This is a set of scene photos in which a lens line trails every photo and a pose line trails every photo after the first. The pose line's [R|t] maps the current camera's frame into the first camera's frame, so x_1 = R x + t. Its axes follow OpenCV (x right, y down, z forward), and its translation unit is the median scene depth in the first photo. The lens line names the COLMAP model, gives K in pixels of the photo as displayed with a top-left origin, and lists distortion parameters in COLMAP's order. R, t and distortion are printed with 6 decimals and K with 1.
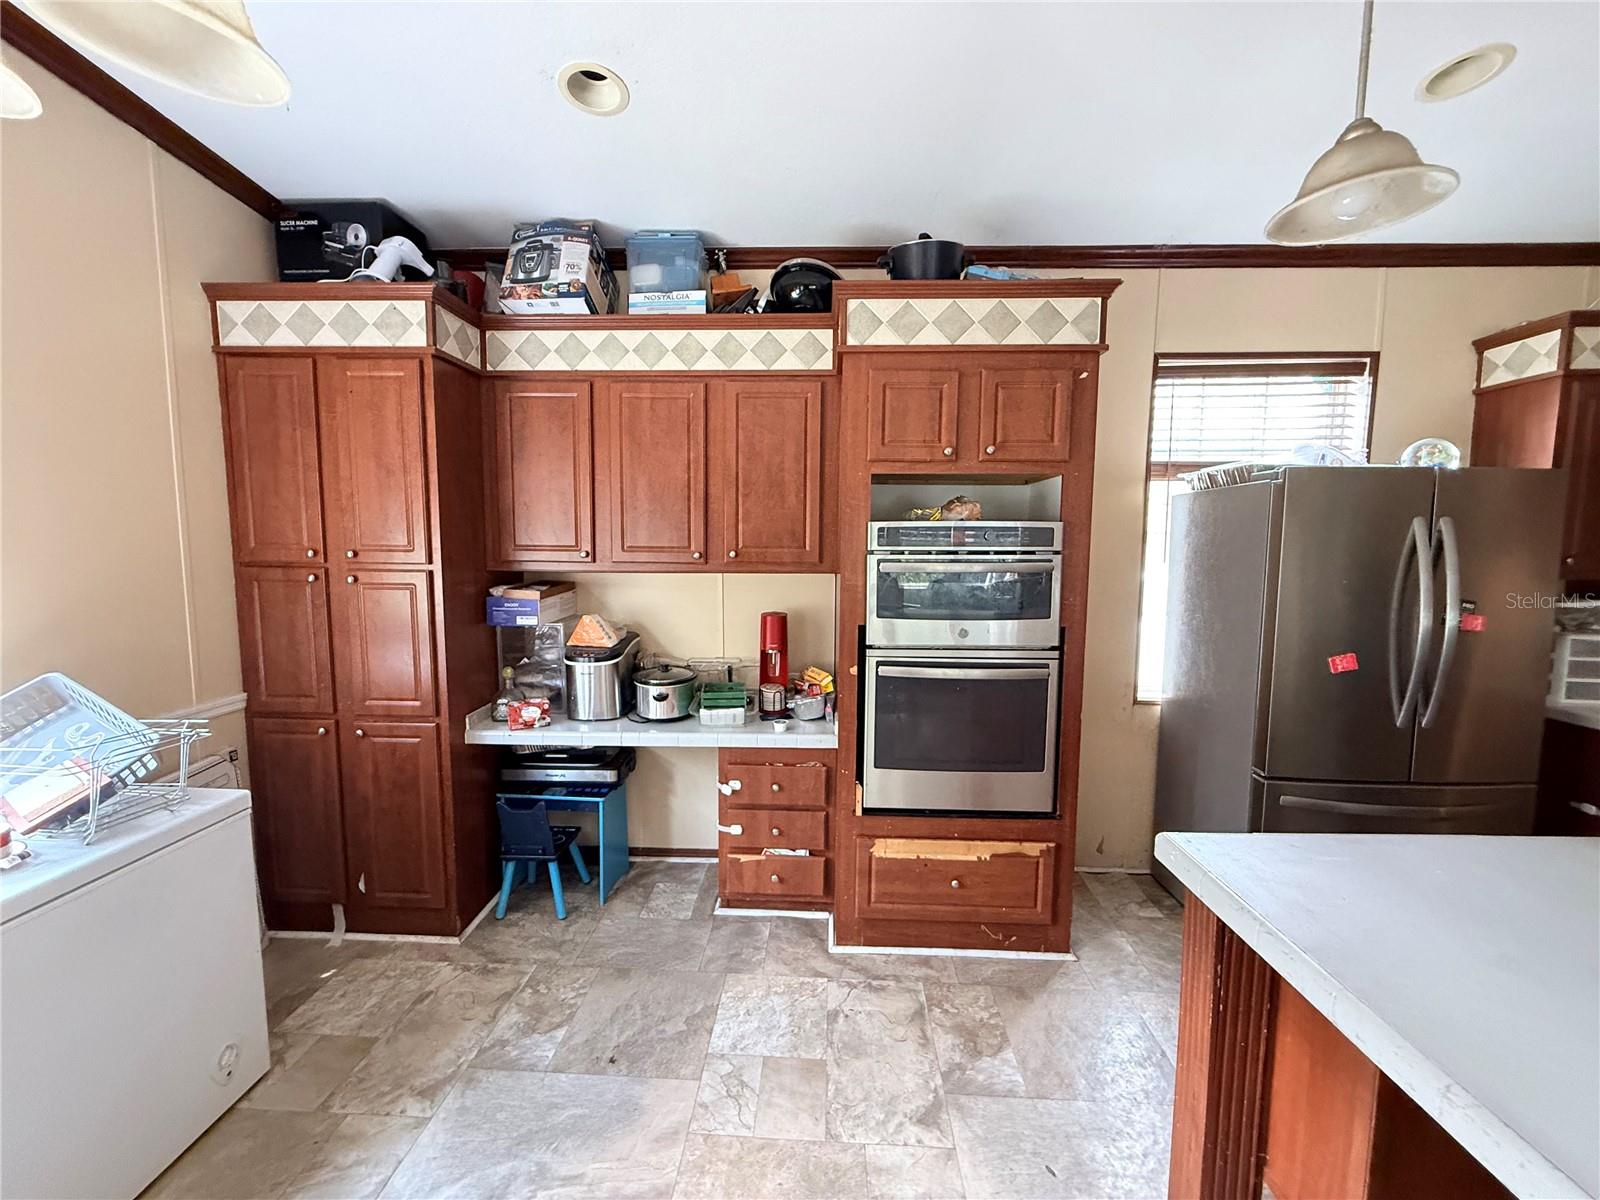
lens RADIAL K [[636.5, 0, 797.0], [0, 636.5, 597.9], [0, 0, 1]] dist [-0.000377, 0.000321]
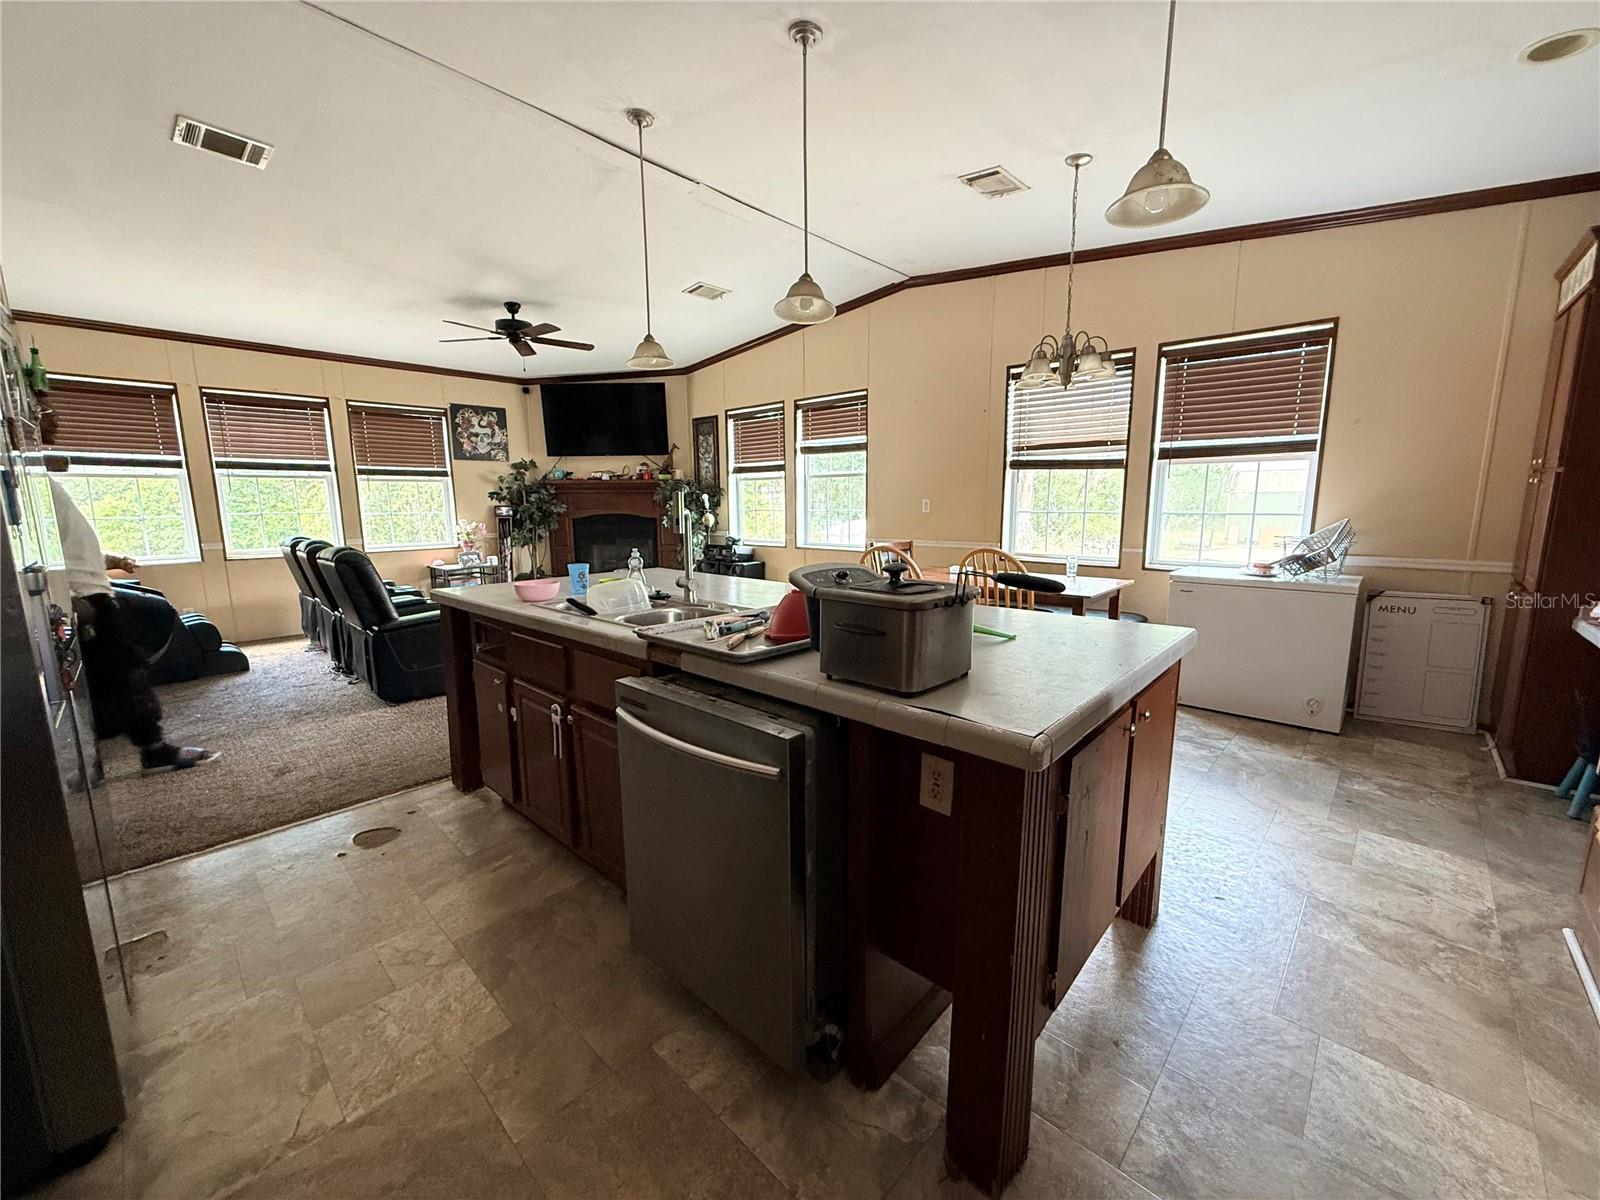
lens RADIAL K [[636.5, 0, 797.0], [0, 636.5, 597.9], [0, 0, 1]] dist [-0.000377, 0.000321]
pose [[-0.651272, 0.118600, -0.749519, 1.305456], [-0.068649, 0.974453, 0.213843, 0.031140], [0.755733, 0.190724, -0.626492, 0.707897]]
